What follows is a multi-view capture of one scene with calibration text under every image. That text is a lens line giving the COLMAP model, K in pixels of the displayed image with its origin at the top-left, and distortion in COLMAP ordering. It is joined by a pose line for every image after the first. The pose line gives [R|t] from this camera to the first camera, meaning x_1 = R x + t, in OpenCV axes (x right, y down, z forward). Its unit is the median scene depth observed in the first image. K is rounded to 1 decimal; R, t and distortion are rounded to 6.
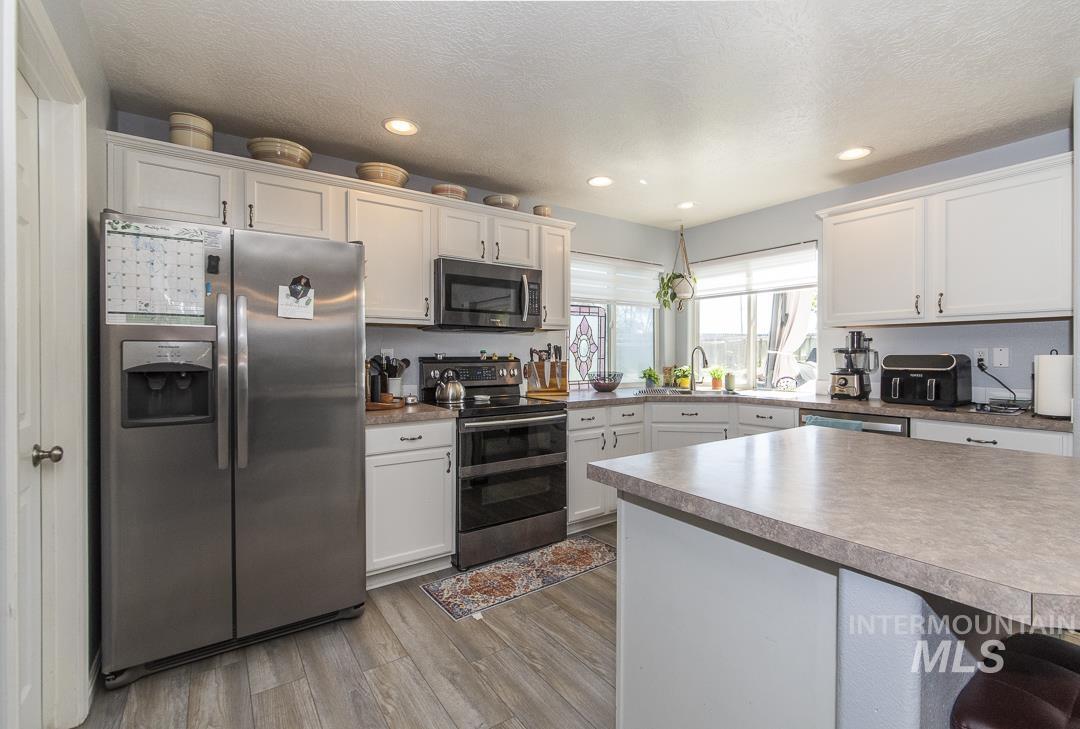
lens RADIAL K [[483.4, 0, 549.2], [0, 483.4, 357.8], [0, 0, 1]] dist [-0.002384, -0.001436]
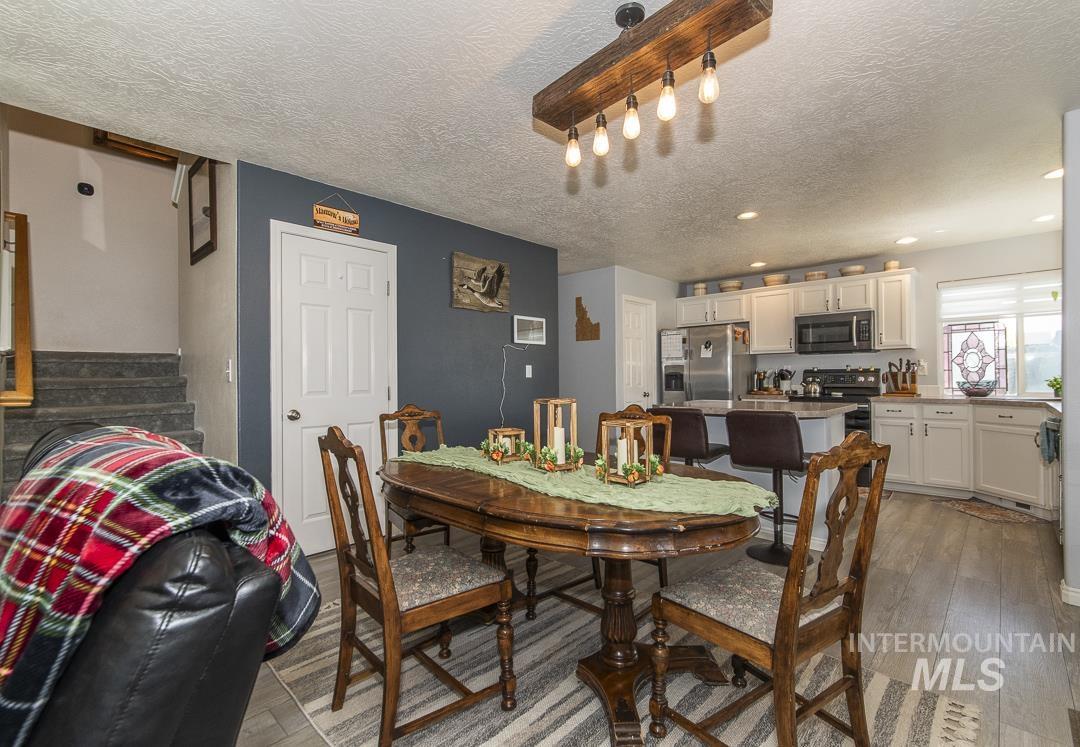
lens RADIAL K [[498.3, 0, 544.5], [0, 498.3, 378.7], [0, 0, 1]] dist [0.005555, 0.001453]
pose [[0.193814, 0.001508, -0.981037, 1.363382], [0.001601, 0.999997, 0.001854, 0.027045], [0.981037, -0.001930, 0.193811, -0.308397]]
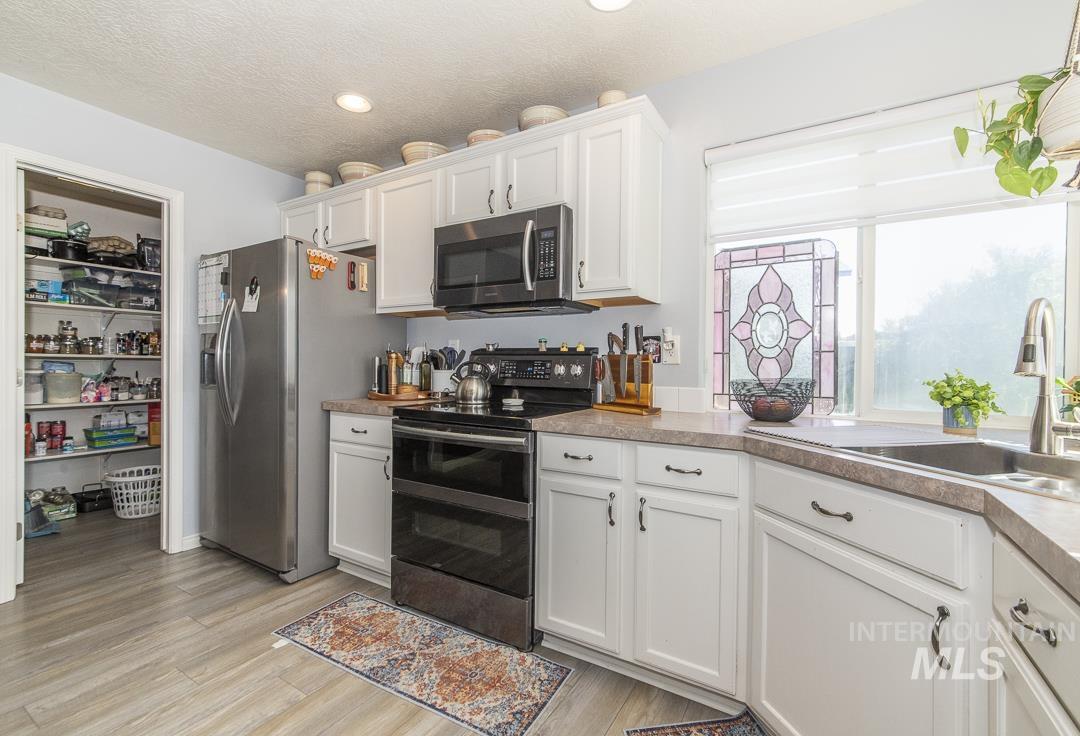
lens RADIAL K [[483.0, 0, 536.6], [0, 483.0, 368.5], [0, 0, 1]] dist [0.002549, 0.000286]
pose [[0.384823, 0.016602, -0.922841, 0.569494], [-0.017513, 0.999790, 0.010684, 0.023160], [0.922824, 0.012050, 0.385033, 0.766595]]
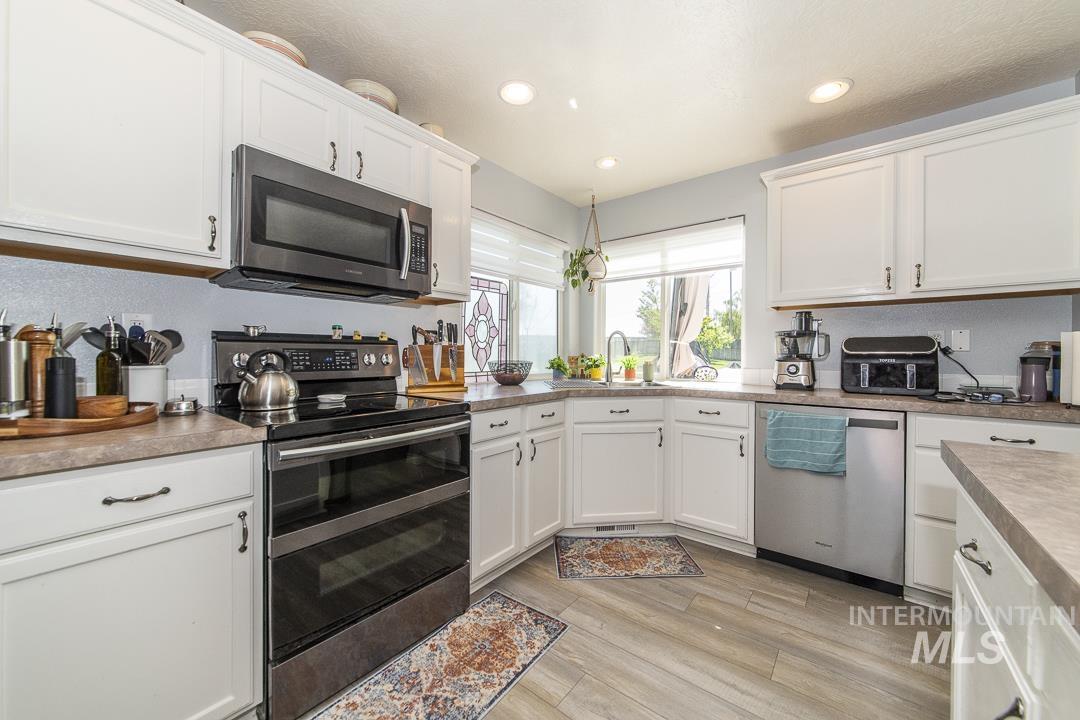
lens RADIAL K [[400.3, 0, 542.6], [0, 400.3, 354.8], [0, 0, 1]] dist [-0.007499, -0.000362]
pose [[0.960944, 0.004503, 0.276706, -0.020528], [-0.003271, 0.999983, -0.004913, 0.028229], [-0.276723, 0.003816, 0.960942, 0.434294]]
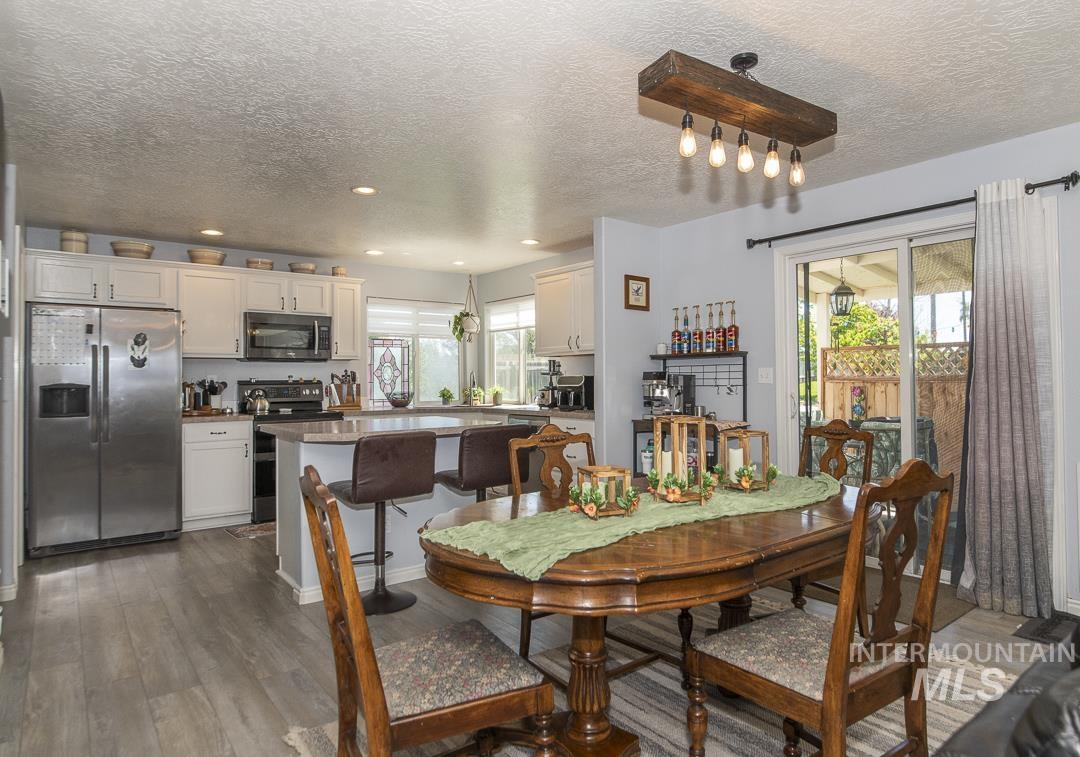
lens RADIAL K [[639.1, 0, 558.3], [0, 639.1, 367.1], [0, 0, 1]] dist [-0.002505, -0.003033]
pose [[0.998336, -0.007651, 0.057158, 0.543119], [0.009244, 0.999575, -0.027654, 0.018477], [-0.056922, 0.028136, 0.997982, -0.874154]]
